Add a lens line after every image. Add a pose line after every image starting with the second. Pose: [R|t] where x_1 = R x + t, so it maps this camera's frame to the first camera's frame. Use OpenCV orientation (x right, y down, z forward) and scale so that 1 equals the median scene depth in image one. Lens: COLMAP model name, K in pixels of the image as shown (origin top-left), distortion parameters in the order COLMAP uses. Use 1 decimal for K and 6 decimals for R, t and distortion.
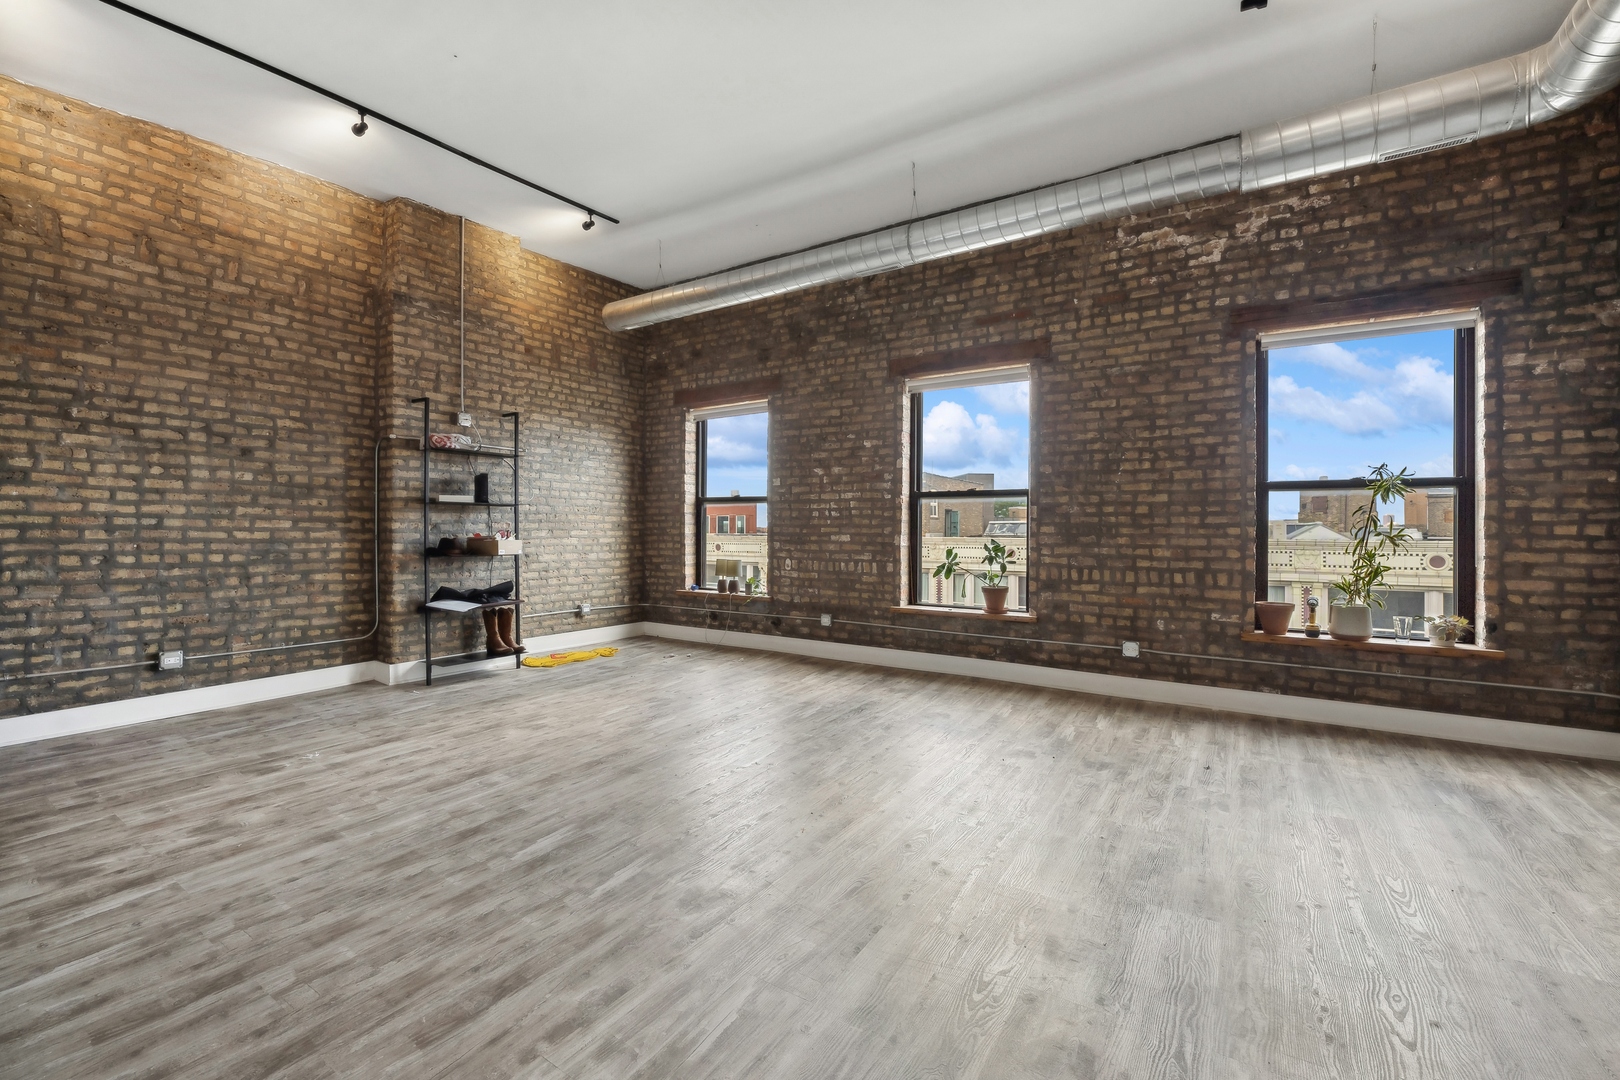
lens RADIAL K [[715.5, 0, 802.8], [0, 715.5, 525.3], [0, 0, 1]] dist [-0.000577, 0.000477]
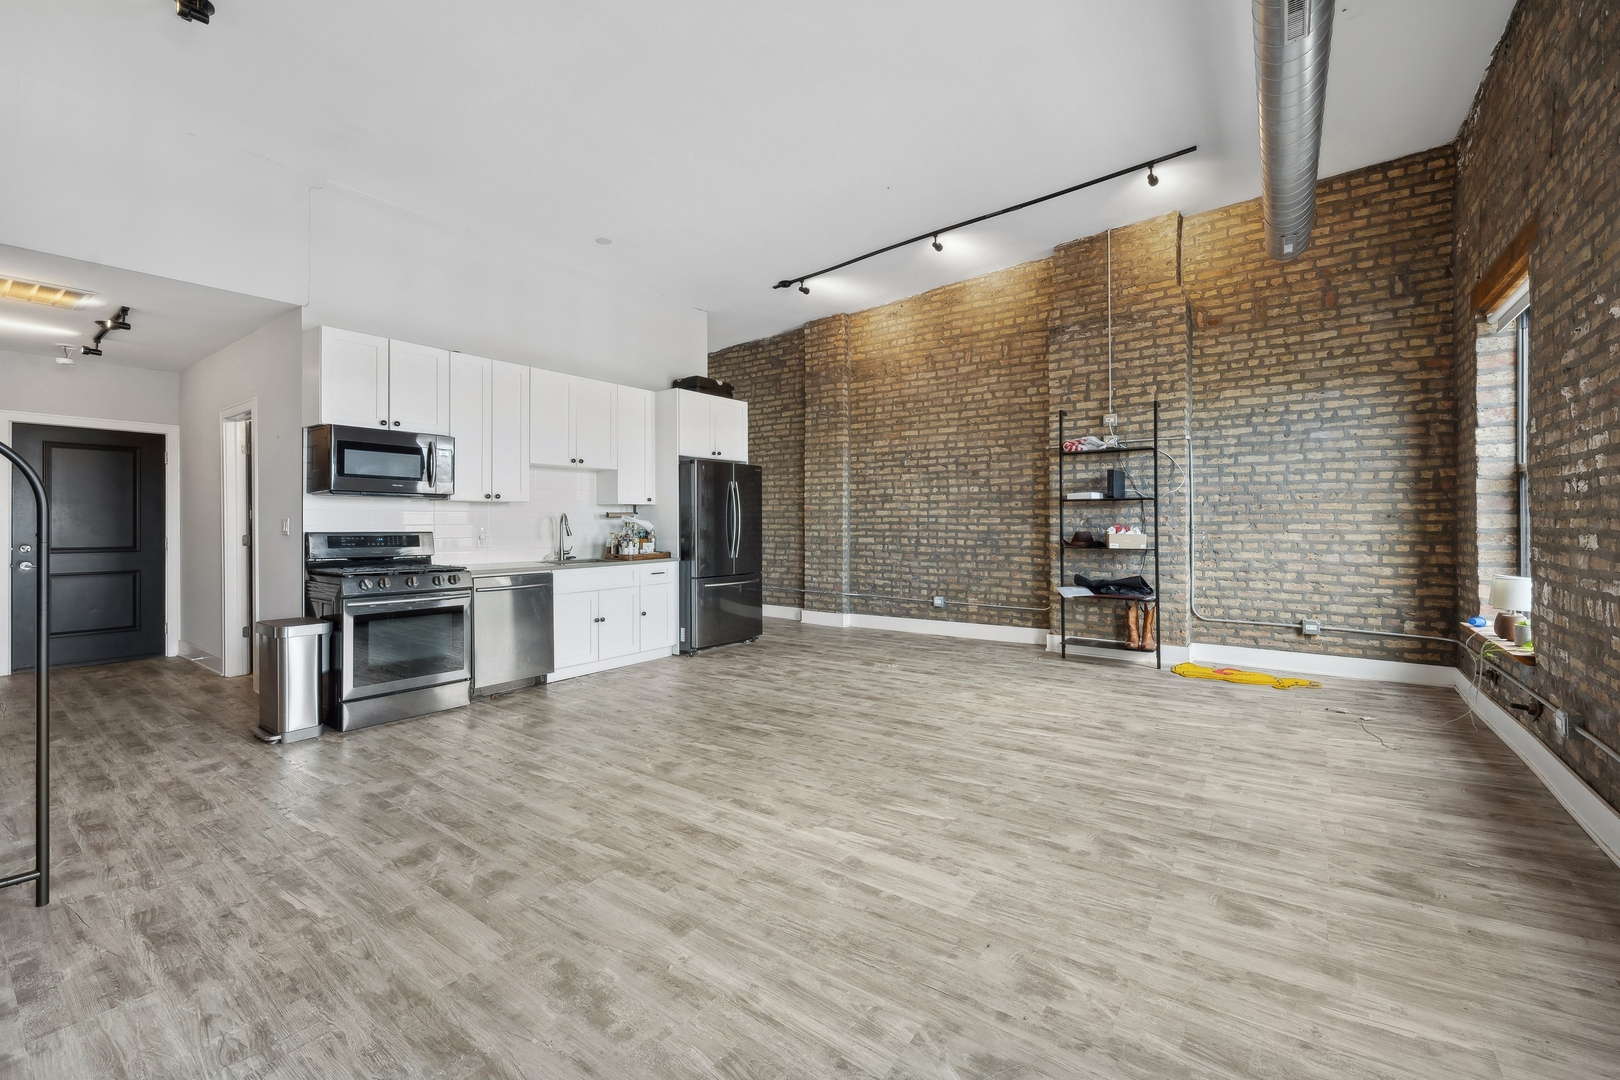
lens RADIAL K [[625.0, 0, 757.3], [0, 625.0, 522.7], [0, 0, 1]] dist [0.001311, 0.000225]
pose [[-0.097055, -0.003710, -0.995272, 0.574557], [0.010519, 0.999933, -0.004753, 0.004102], [0.995223, -0.010931, -0.097009, 0.650382]]
